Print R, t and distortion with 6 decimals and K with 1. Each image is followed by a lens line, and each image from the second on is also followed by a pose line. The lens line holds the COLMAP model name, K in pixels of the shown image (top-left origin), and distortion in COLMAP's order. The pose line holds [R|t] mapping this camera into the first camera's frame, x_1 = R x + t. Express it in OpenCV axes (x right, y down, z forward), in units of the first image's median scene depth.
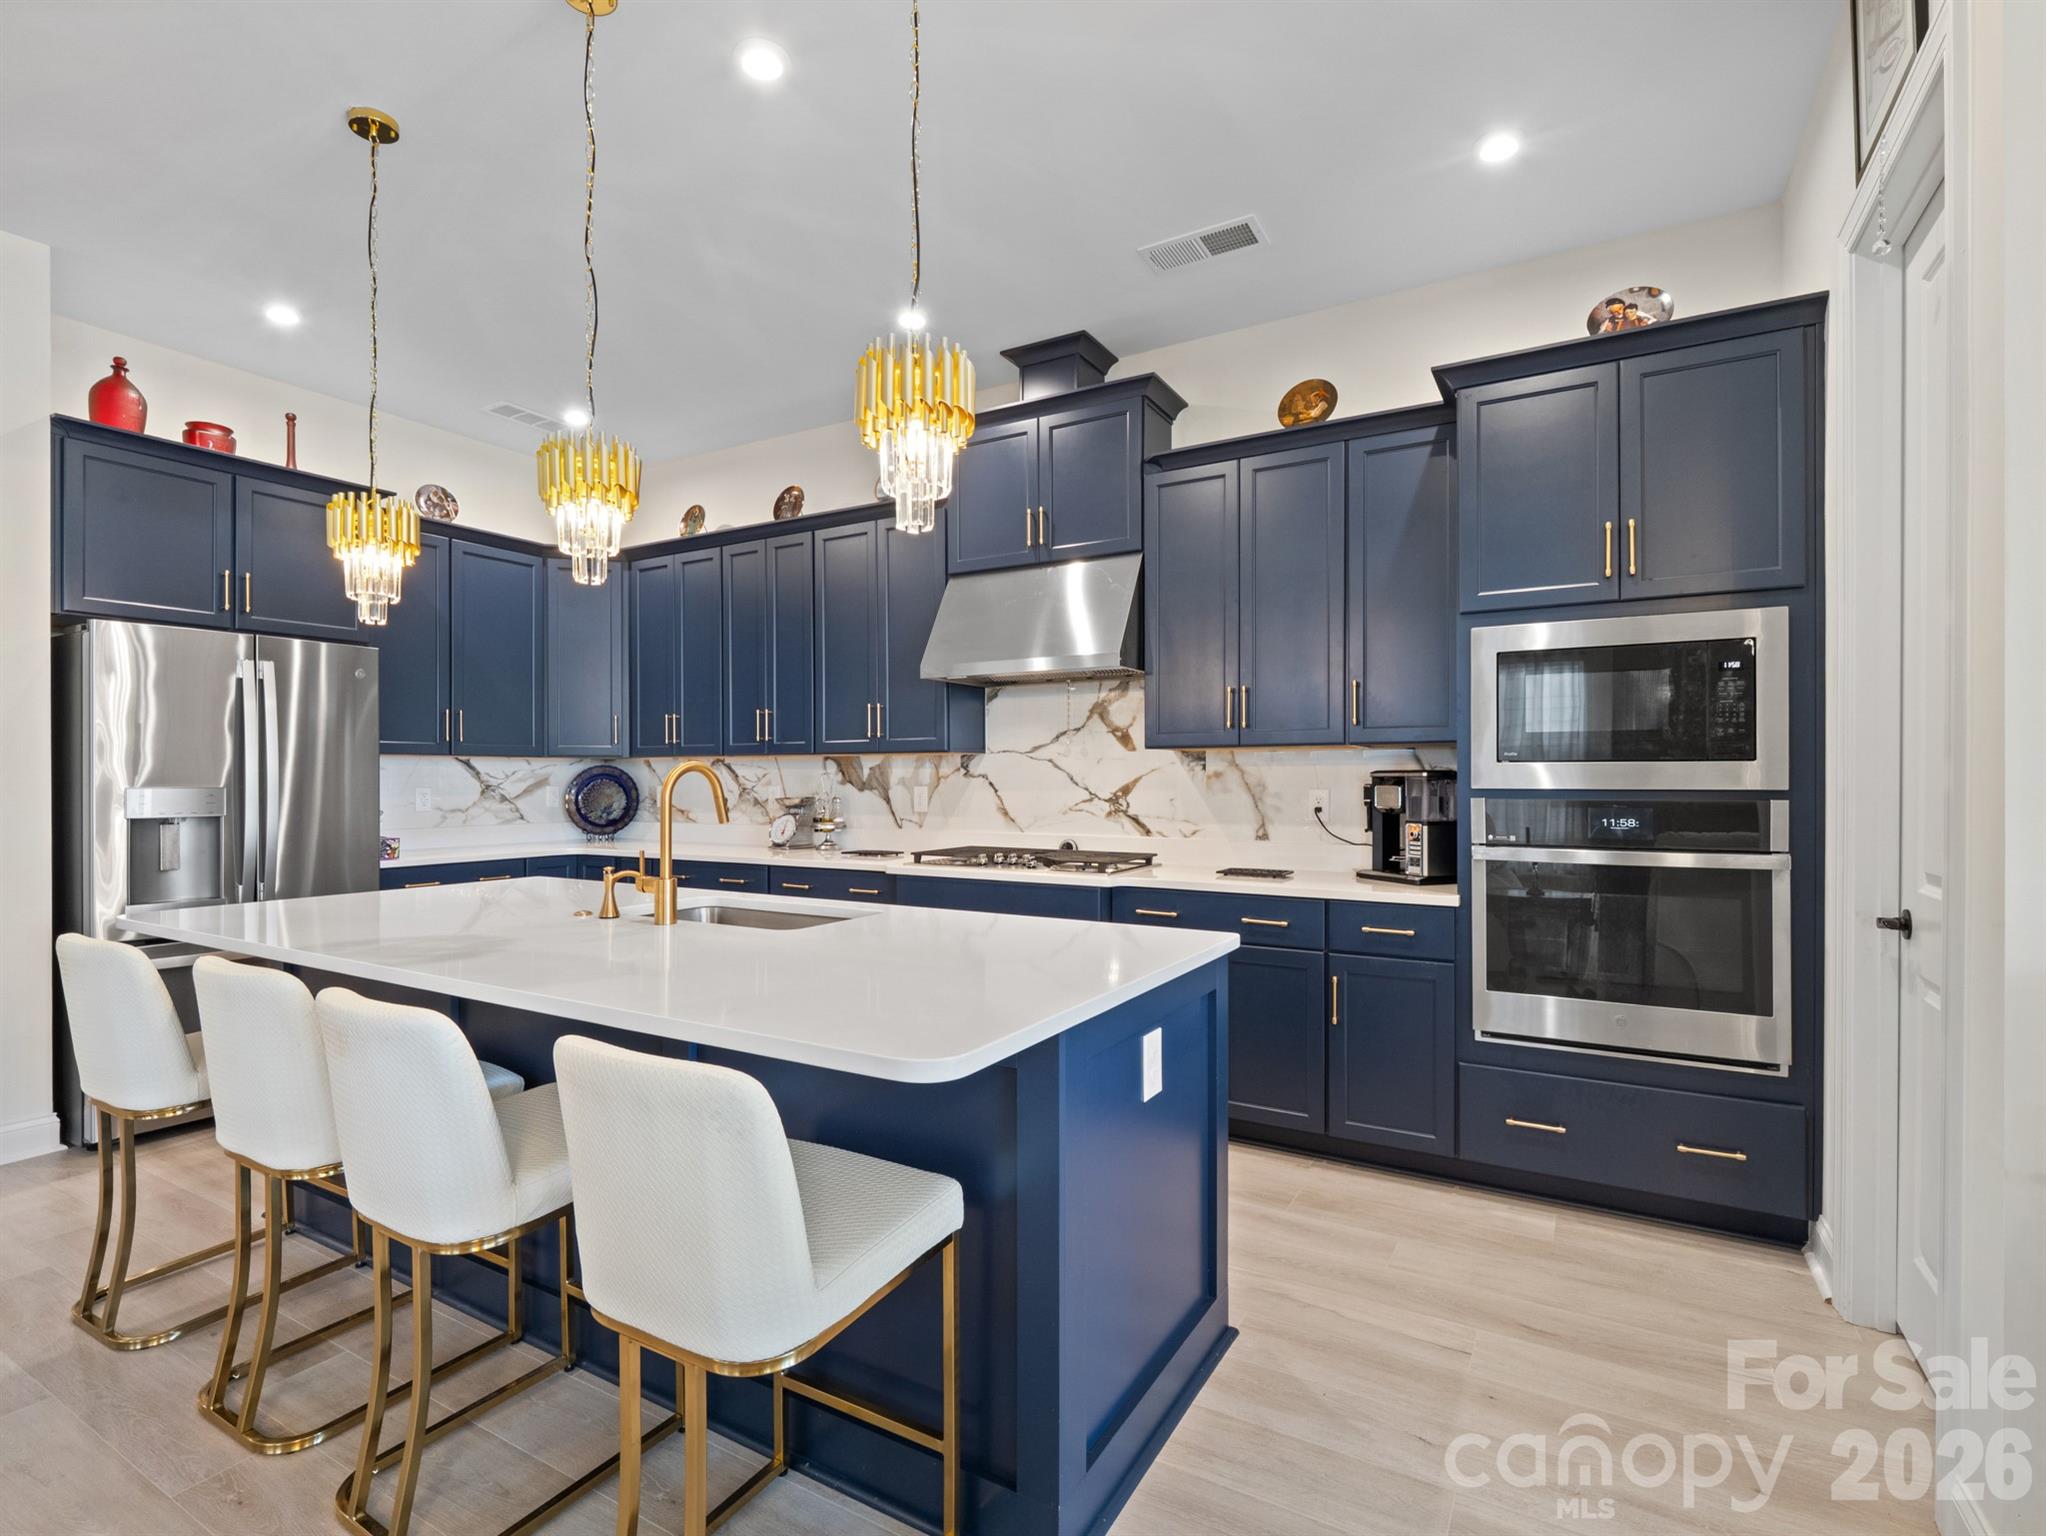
lens RADIAL K [[983.7, 0, 1014.4], [0, 983.7, 775.3], [0, 0, 1]] dist [0.000455, -0.006563]
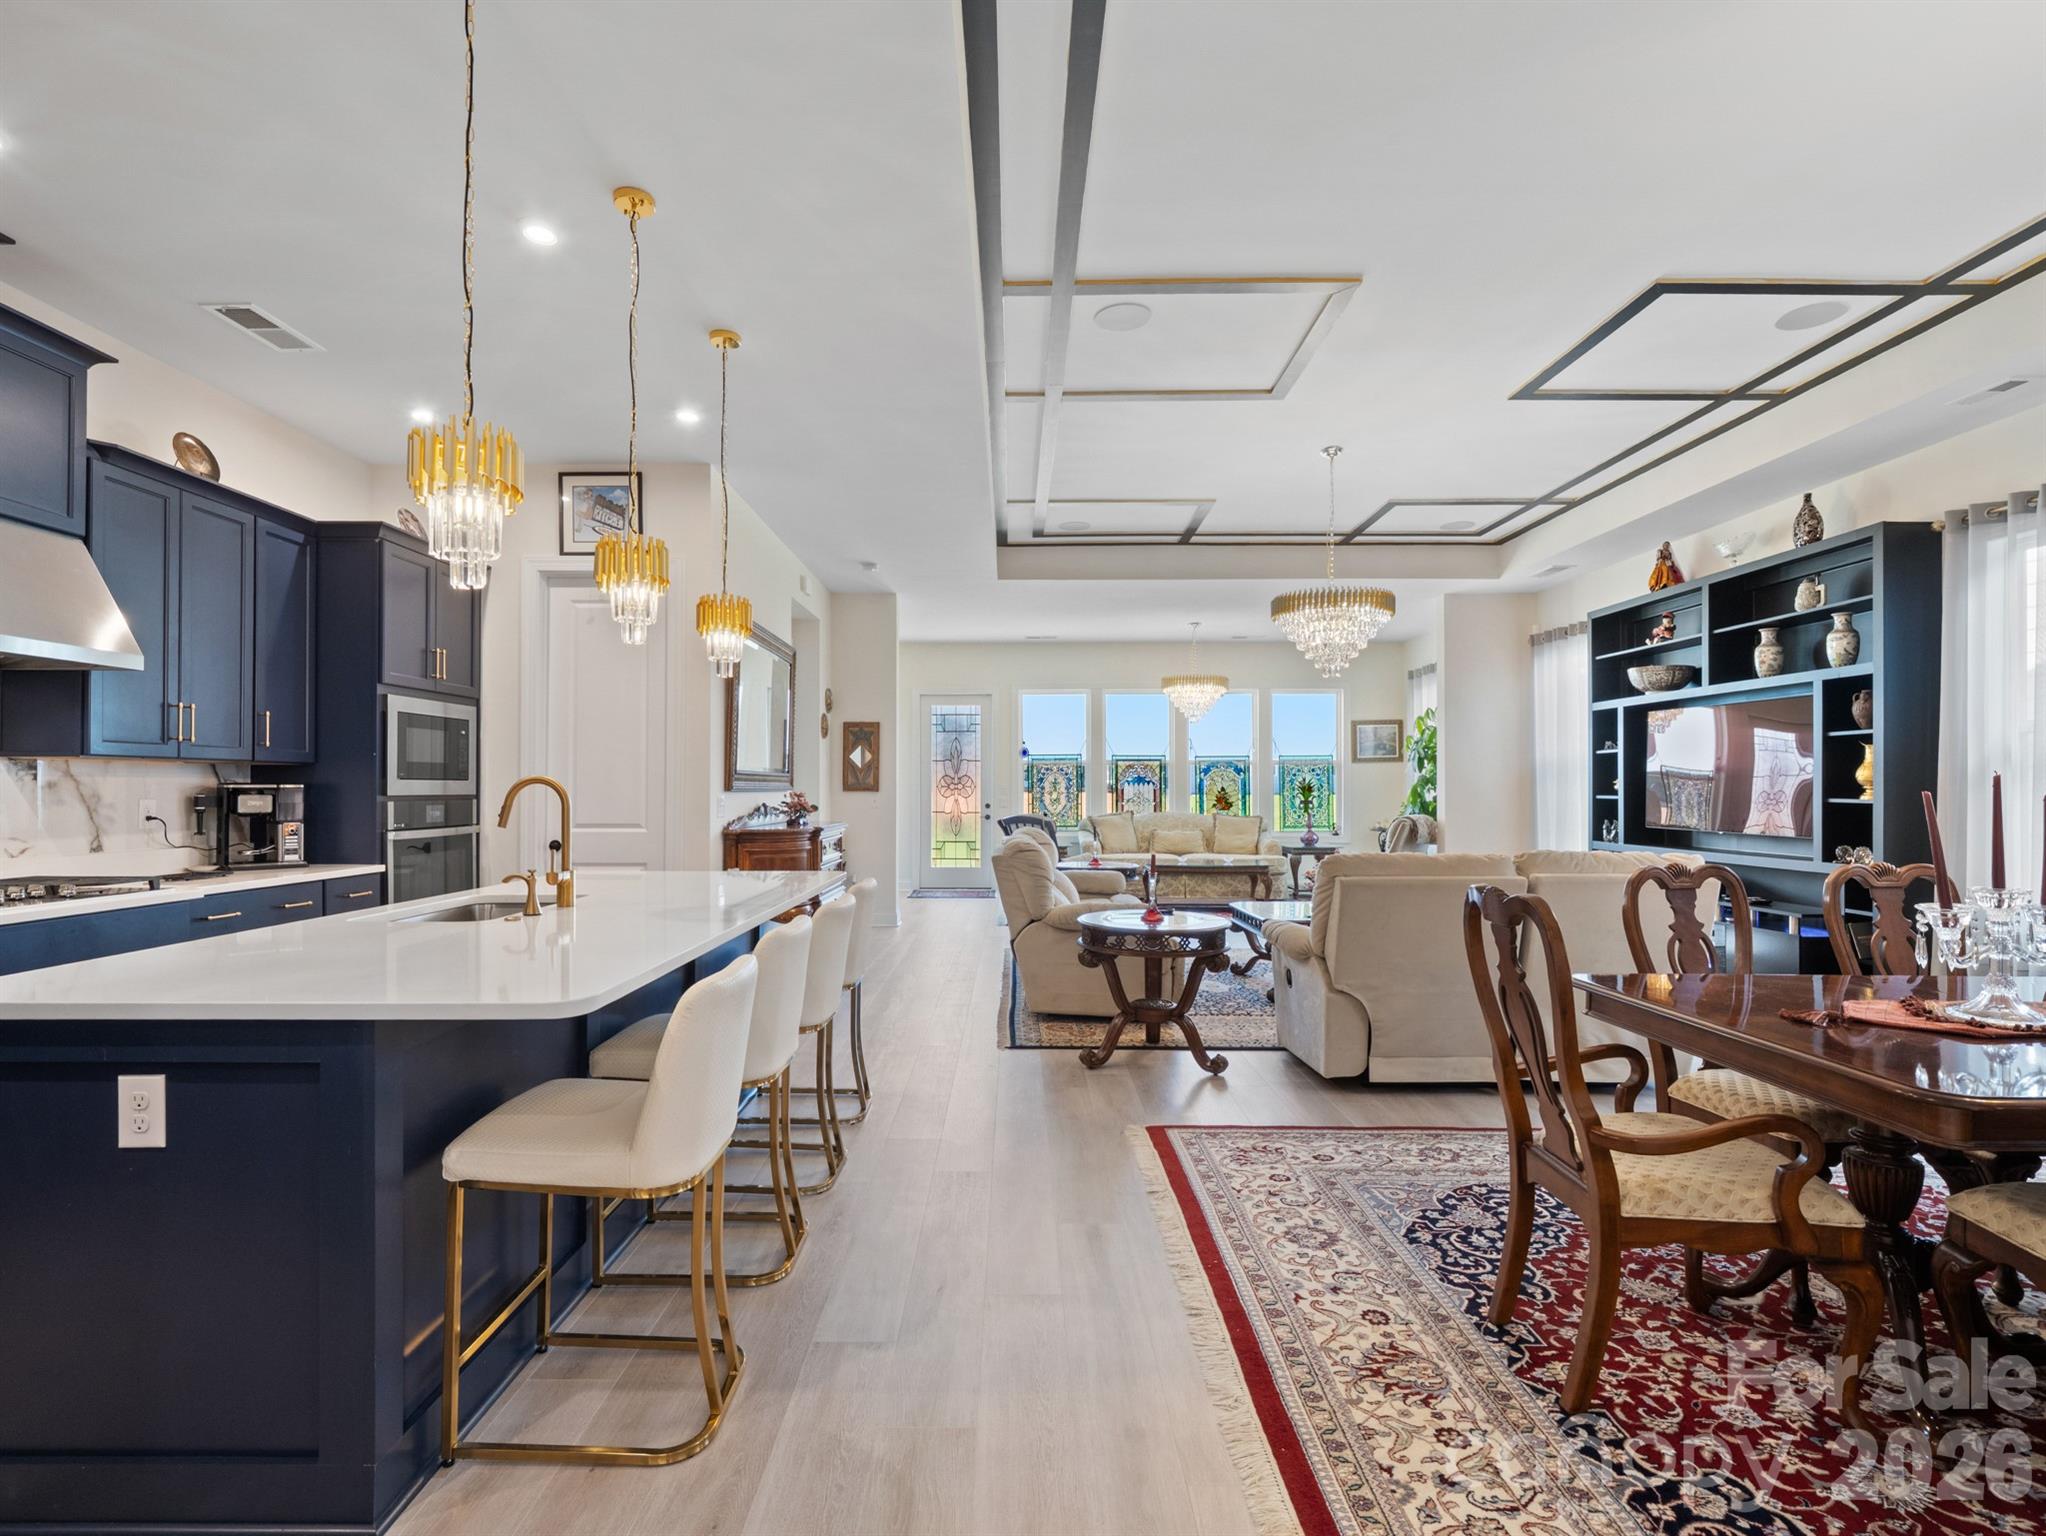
lens RADIAL K [[983.7, 0, 1014.4], [0, 983.7, 775.3], [0, 0, 1]] dist [0.000455, -0.006563]
pose [[-0.492310, 0.010432, 0.870357, -1.011228], [-0.003217, 0.999900, -0.013804, -0.000566], [-0.870414, -0.009596, -0.492227, 0.645123]]
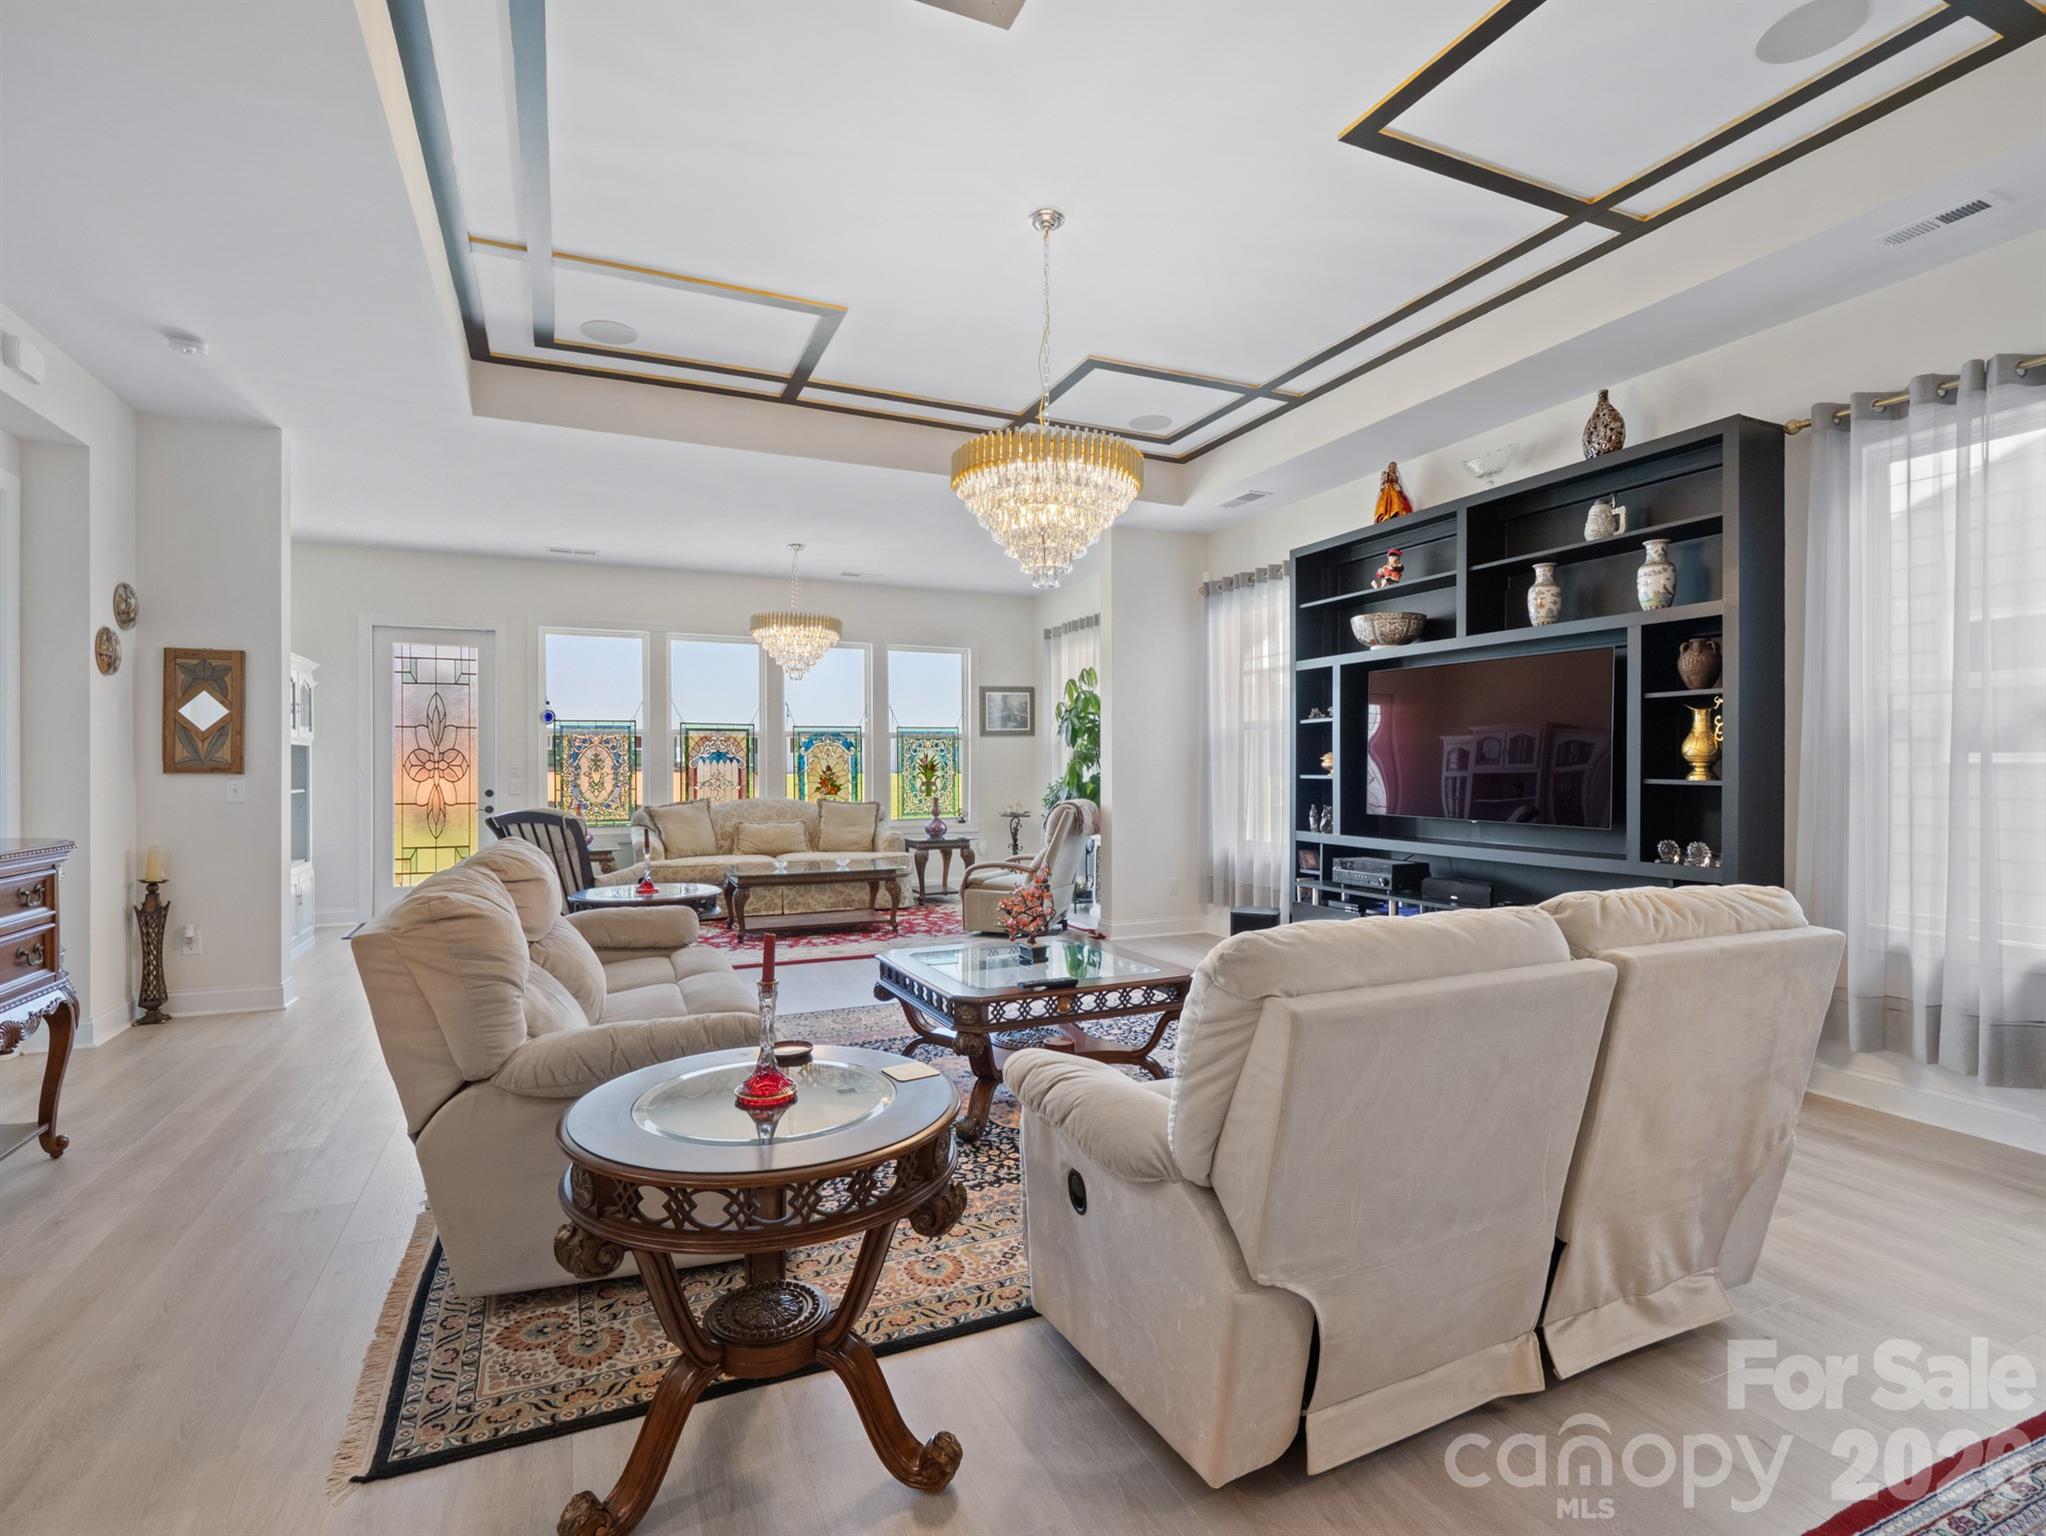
lens RADIAL K [[983.7, 0, 1014.4], [0, 983.7, 775.3], [0, 0, 1]] dist [0.000455, -0.006563]
pose [[-0.805368, -0.004704, 0.592757, -0.491466], [-0.000757, 0.999976, 0.006908, -0.001012], [-0.592775, 0.005115, -0.805352, 0.265485]]
